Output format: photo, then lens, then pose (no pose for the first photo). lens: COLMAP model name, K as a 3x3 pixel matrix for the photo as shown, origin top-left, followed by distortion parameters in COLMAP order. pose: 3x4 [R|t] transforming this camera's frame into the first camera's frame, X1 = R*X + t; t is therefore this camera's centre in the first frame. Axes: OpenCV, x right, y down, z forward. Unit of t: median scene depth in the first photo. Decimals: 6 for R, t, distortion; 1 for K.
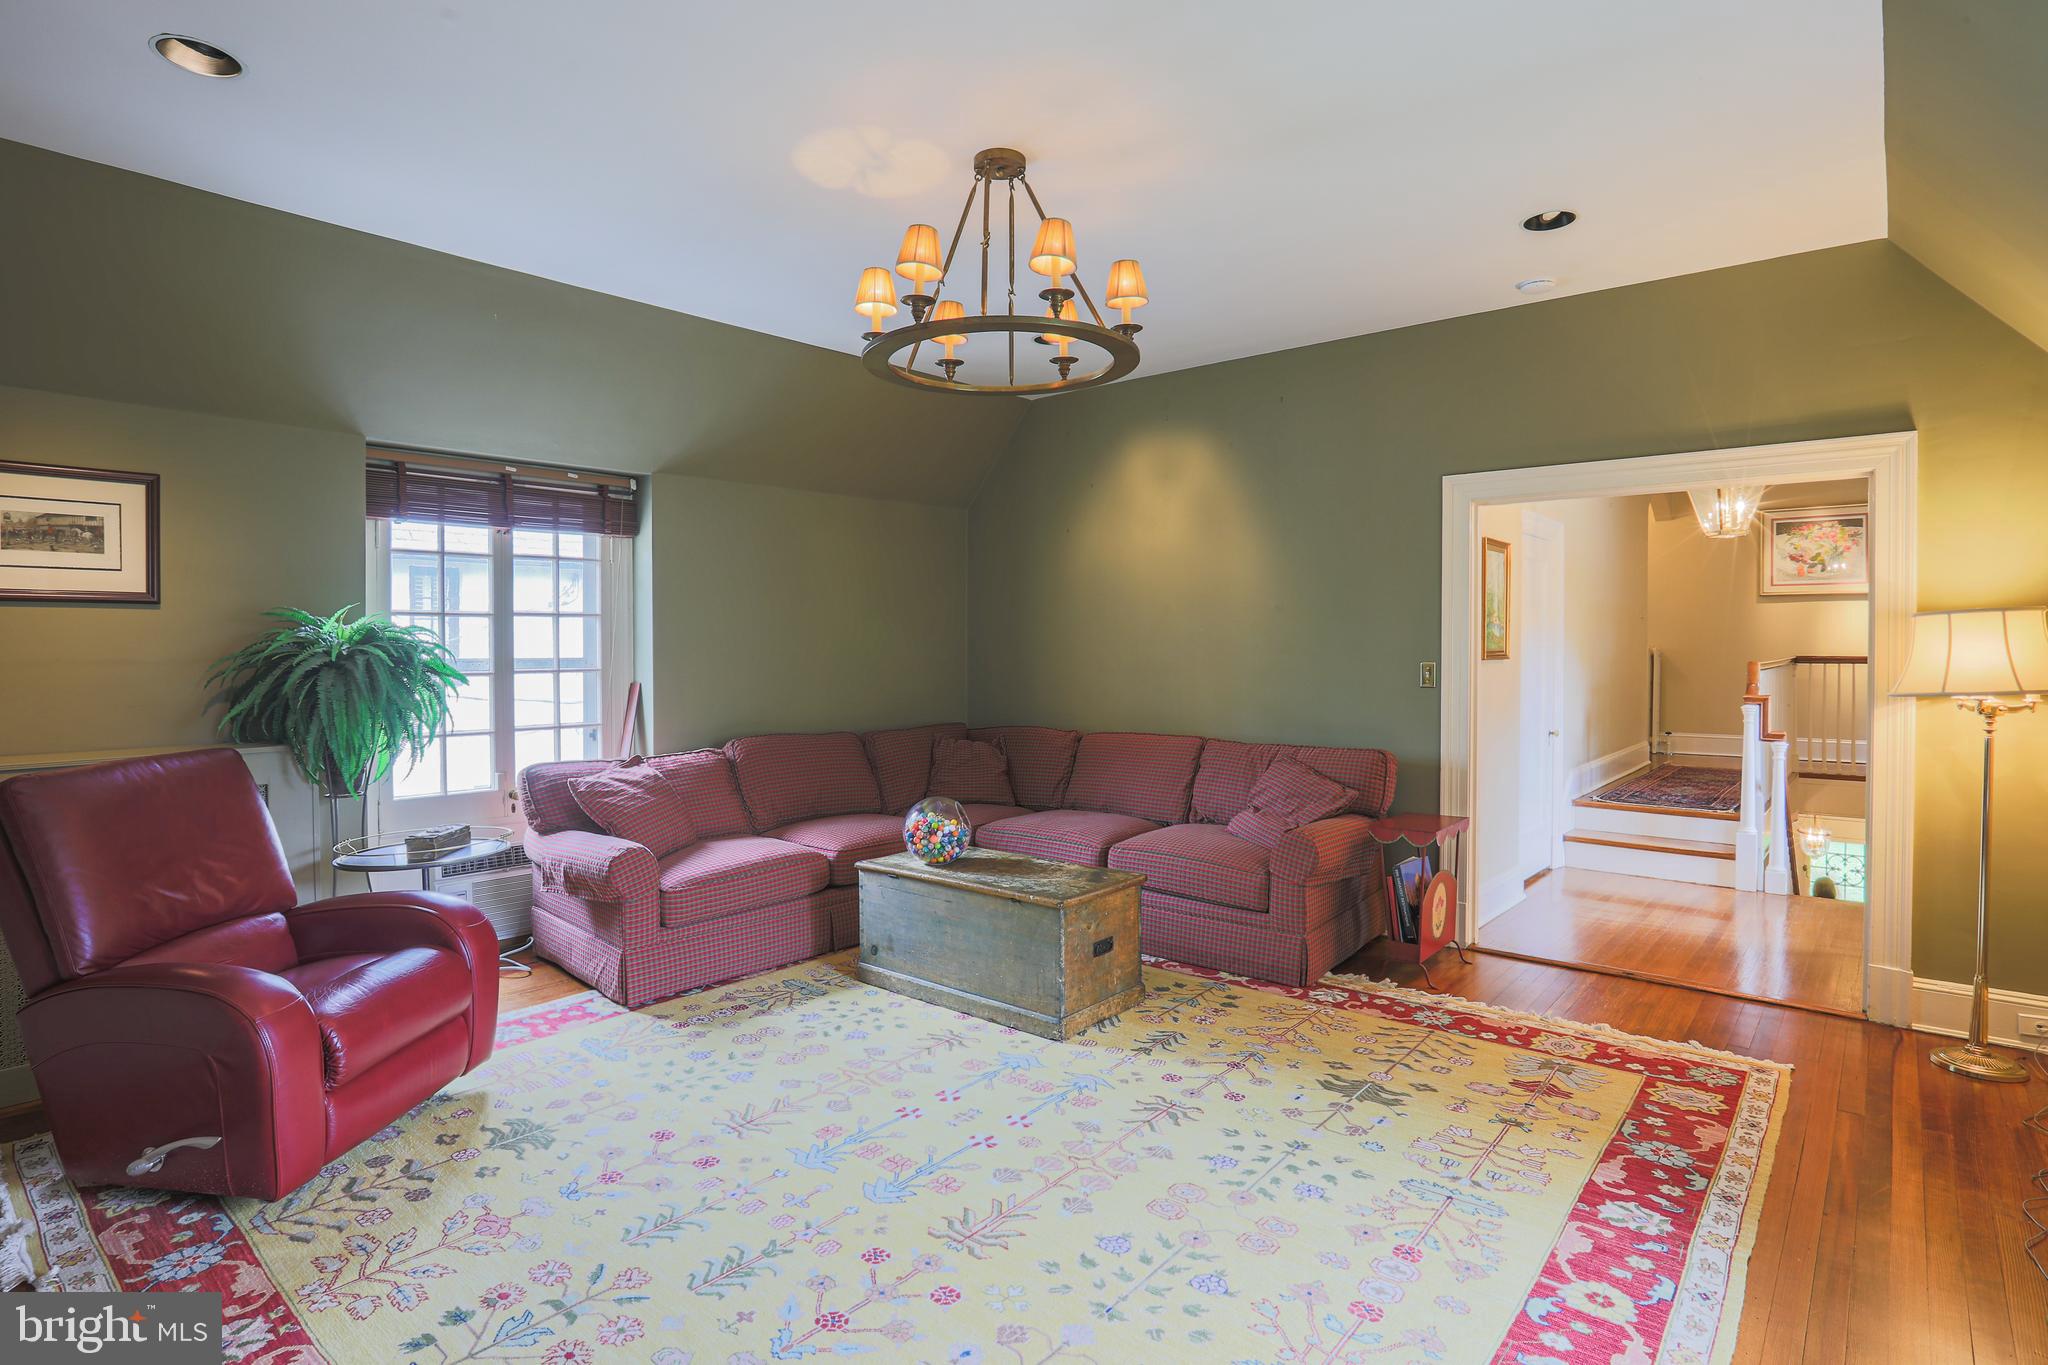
lens RADIAL K [[987.3, 0, 1066.1], [0, 987.3, 658.1], [0, 0, 1]] dist [-0.045104, 0.013542]
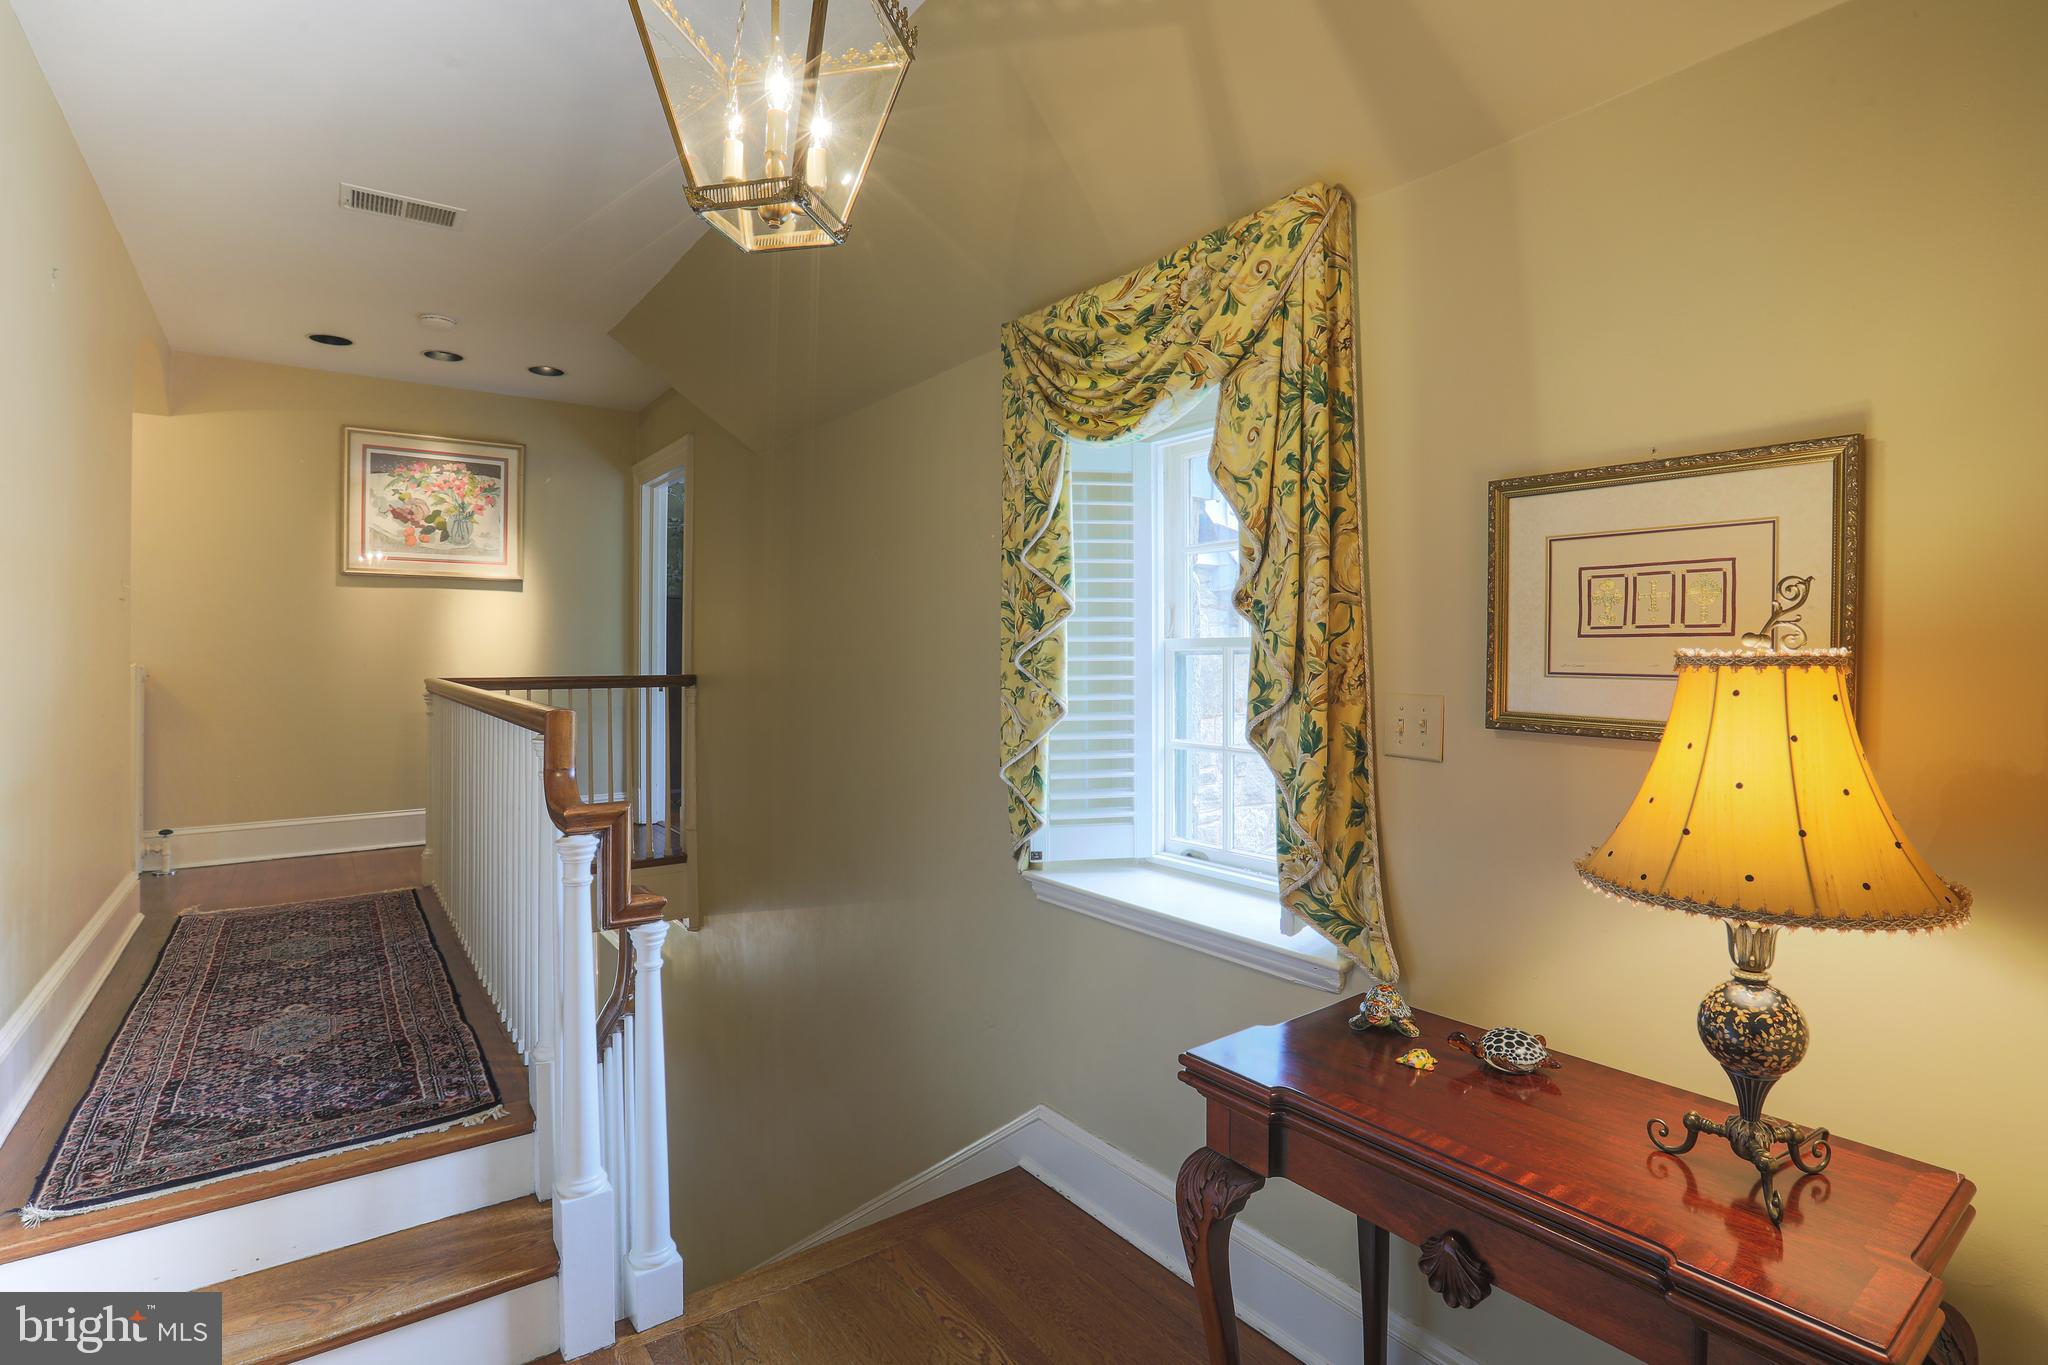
lens RADIAL K [[987.3, 0, 1026.4], [0, 987.3, 670.9], [0, 0, 1]] dist [-0.045104, 0.013542]
pose [[0.217696, -0.014247, 0.975913, 0.428052], [0.006377, 0.999893, 0.013175, -0.020466], [-0.975996, 0.003355, 0.217764, 0.842152]]
